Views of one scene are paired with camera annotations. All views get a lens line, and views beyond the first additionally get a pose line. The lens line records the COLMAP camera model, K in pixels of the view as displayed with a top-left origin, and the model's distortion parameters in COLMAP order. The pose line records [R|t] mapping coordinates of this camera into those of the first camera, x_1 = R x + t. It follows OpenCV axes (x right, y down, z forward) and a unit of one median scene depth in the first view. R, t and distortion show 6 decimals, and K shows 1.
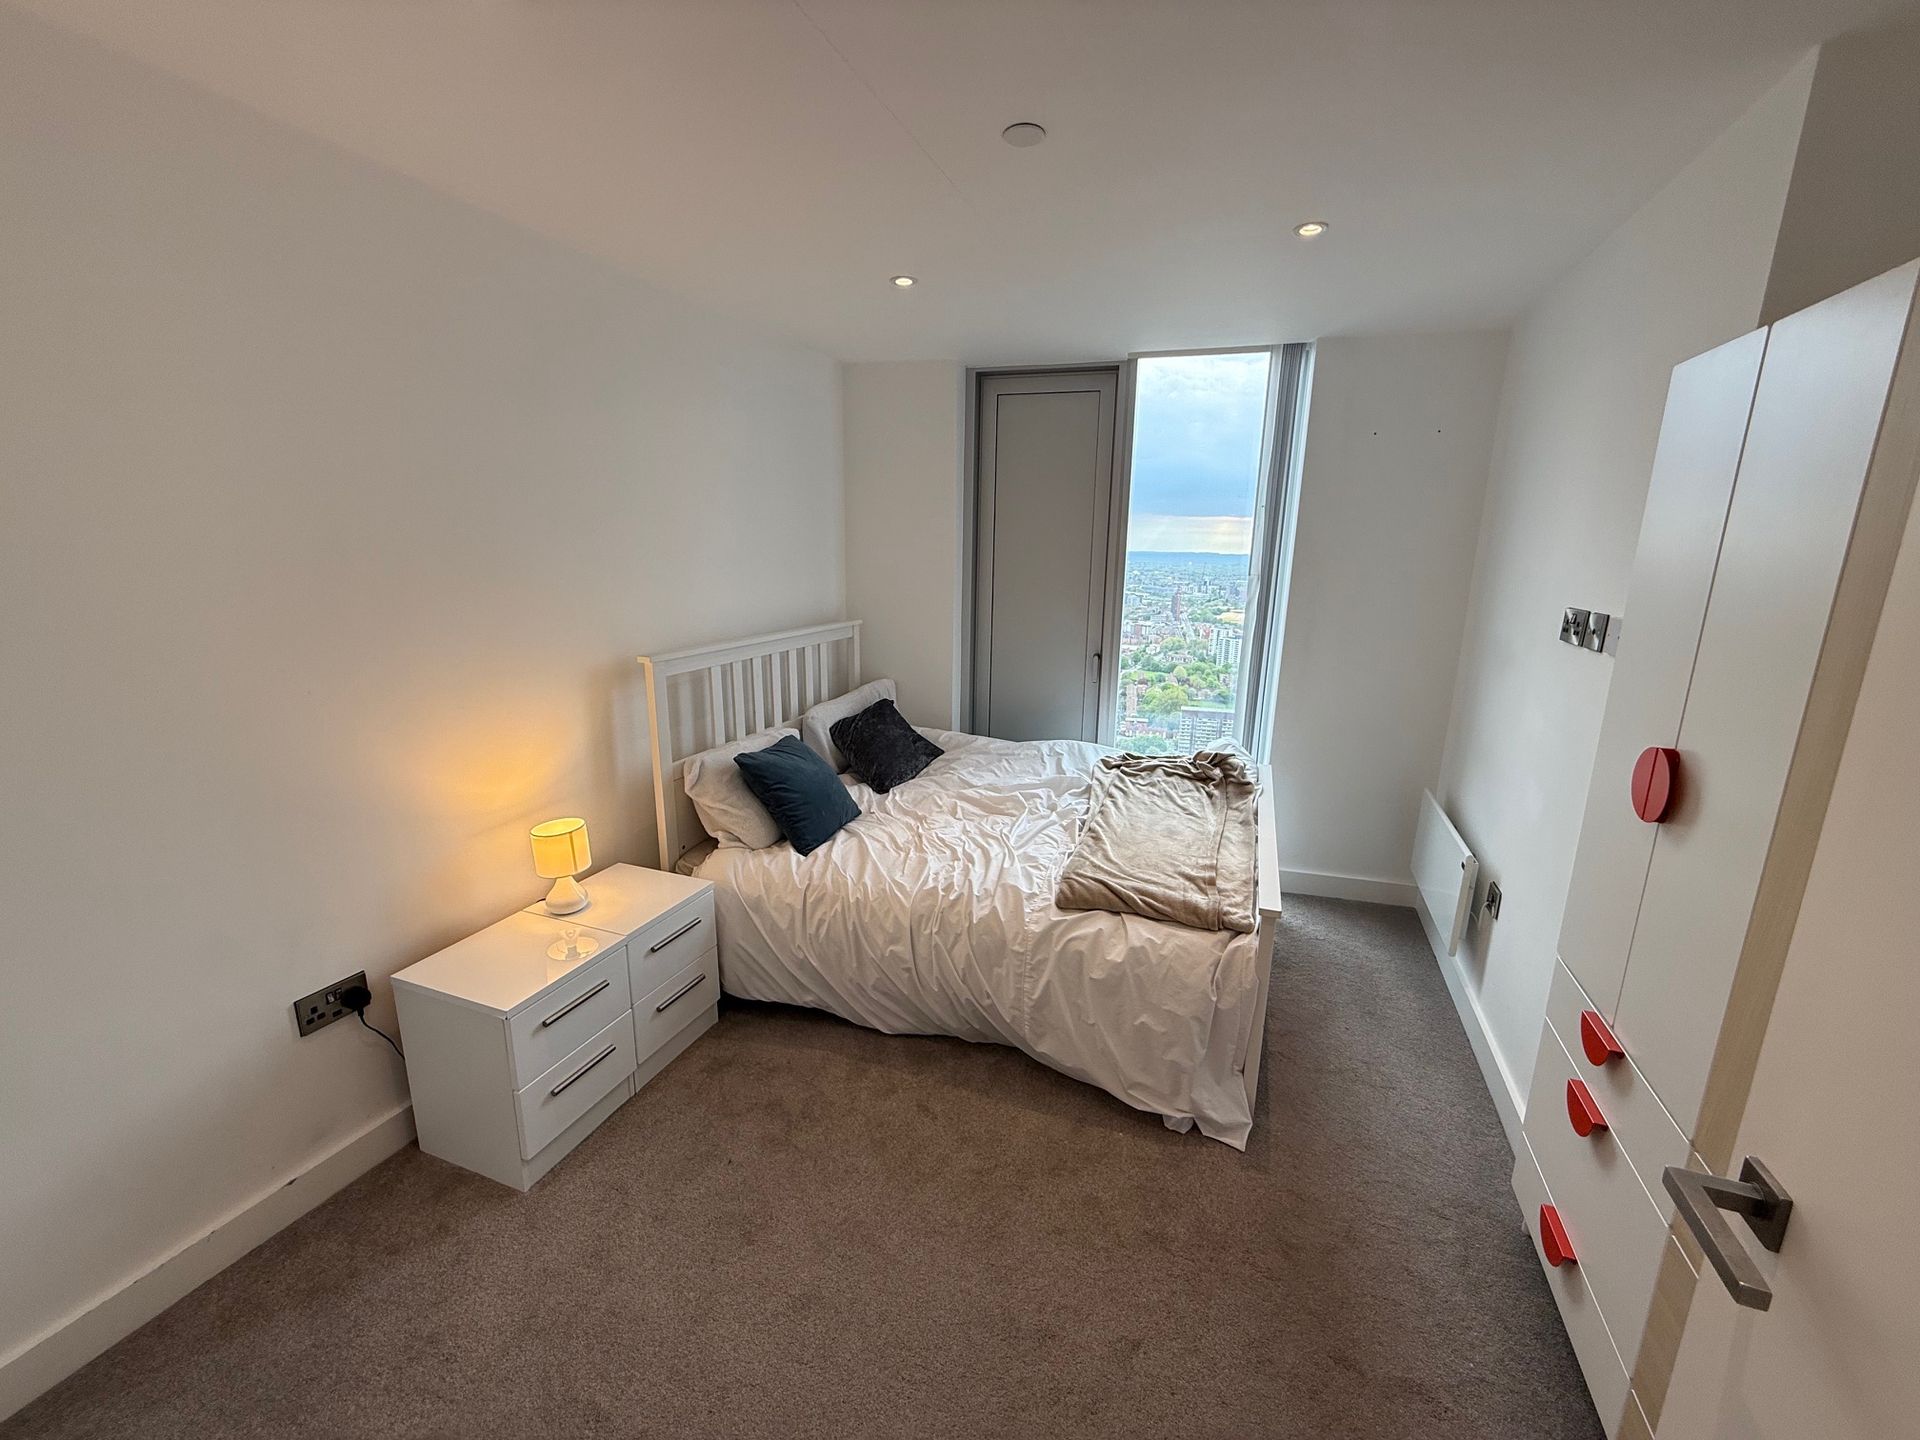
lens RADIAL K [[769.2, 0, 950.1], [0, 769.2, 713.4], [0, 0, 1]] dist [0.000394, -0.000002]
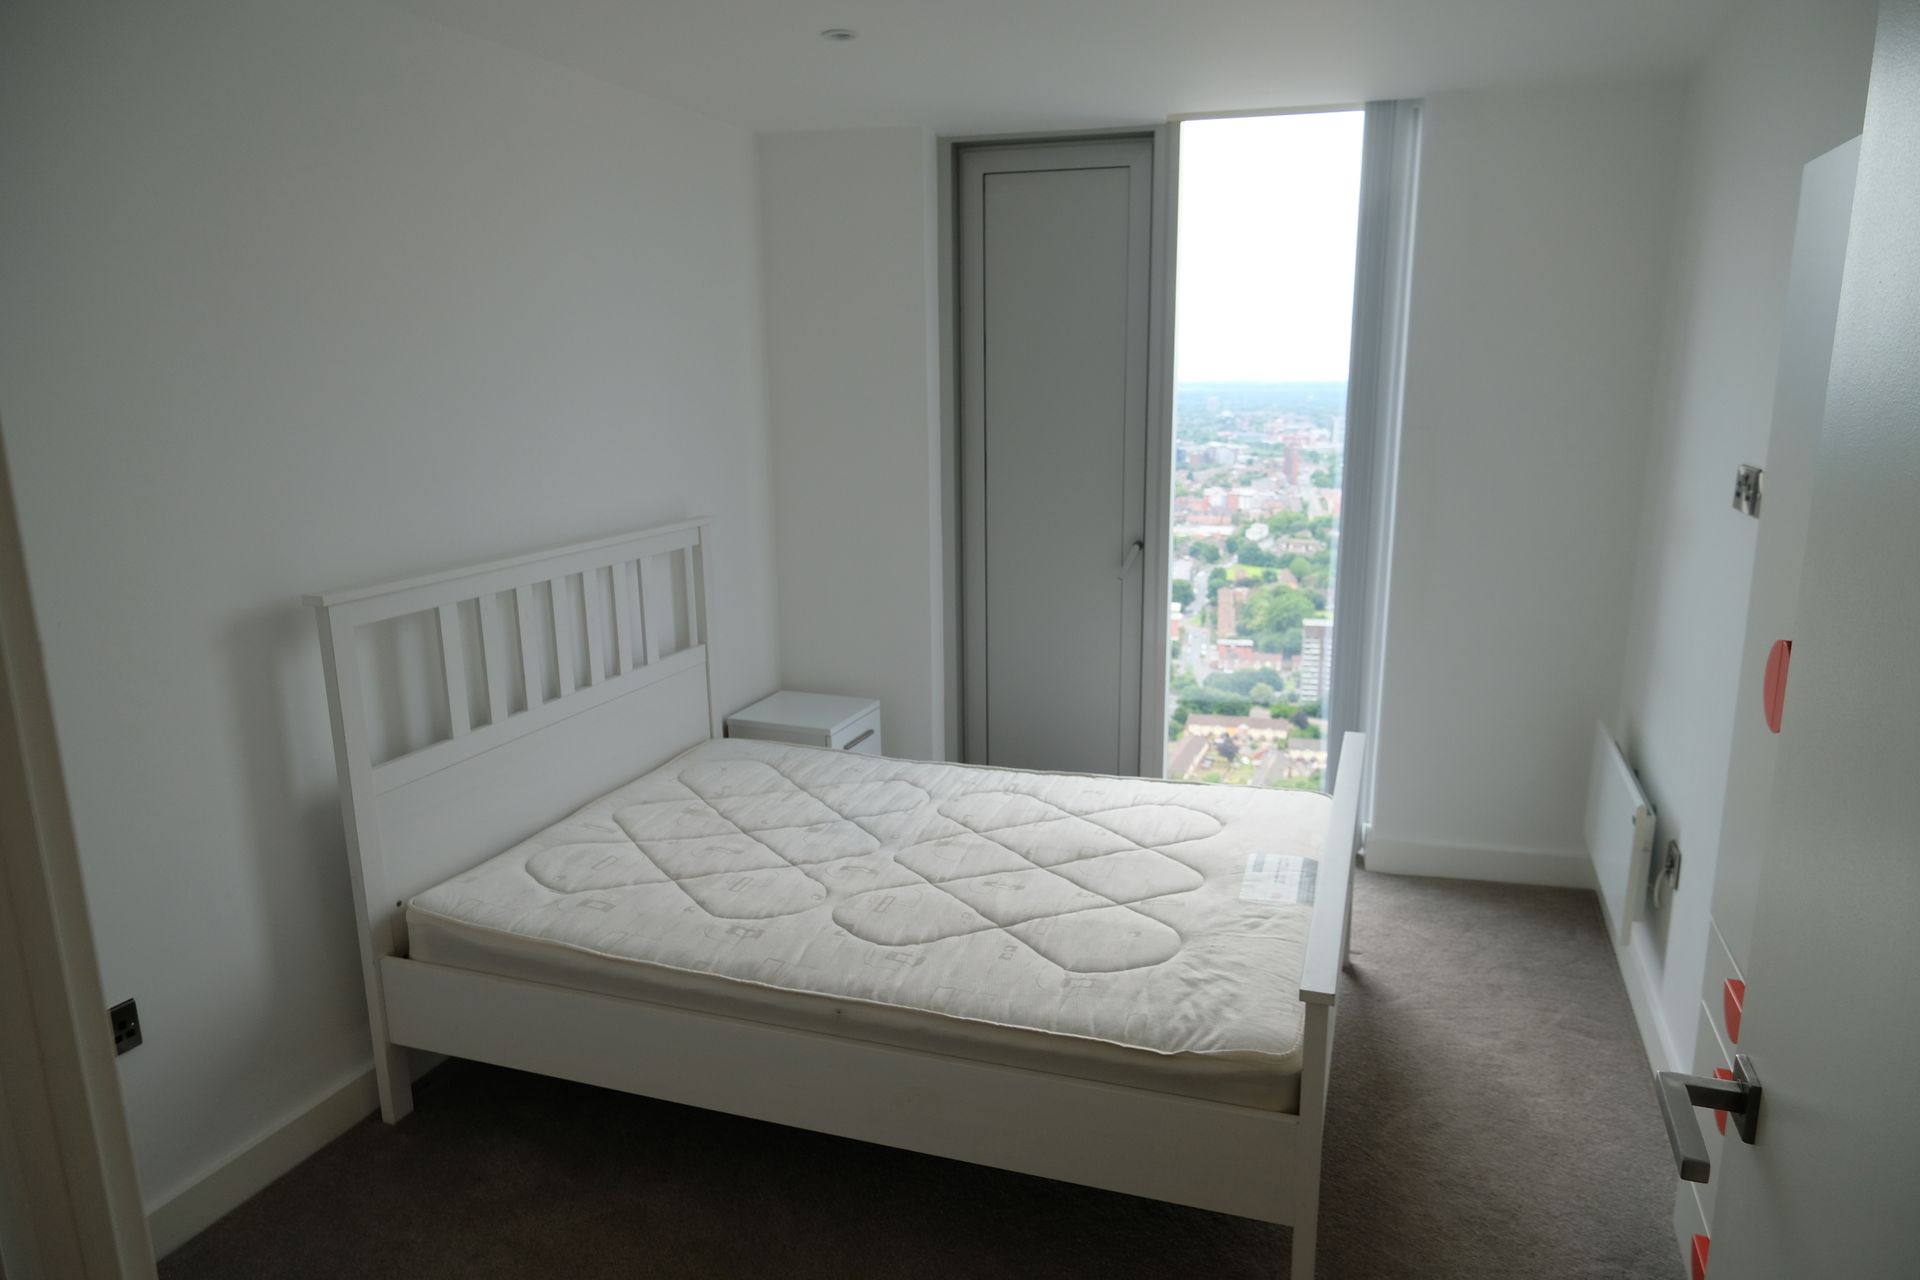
lens RADIAL K [[1203.8, 0, 960.0], [0, 1203.8, 640.0], [0, 0, 1]] dist [-0.003471, 0.000225]
pose [[0.999385, -0.032556, 0.013048, 0.016501], [0.032577, 0.999468, -0.001375, 0.007083], [-0.012997, 0.001799, 0.999914, -0.109505]]
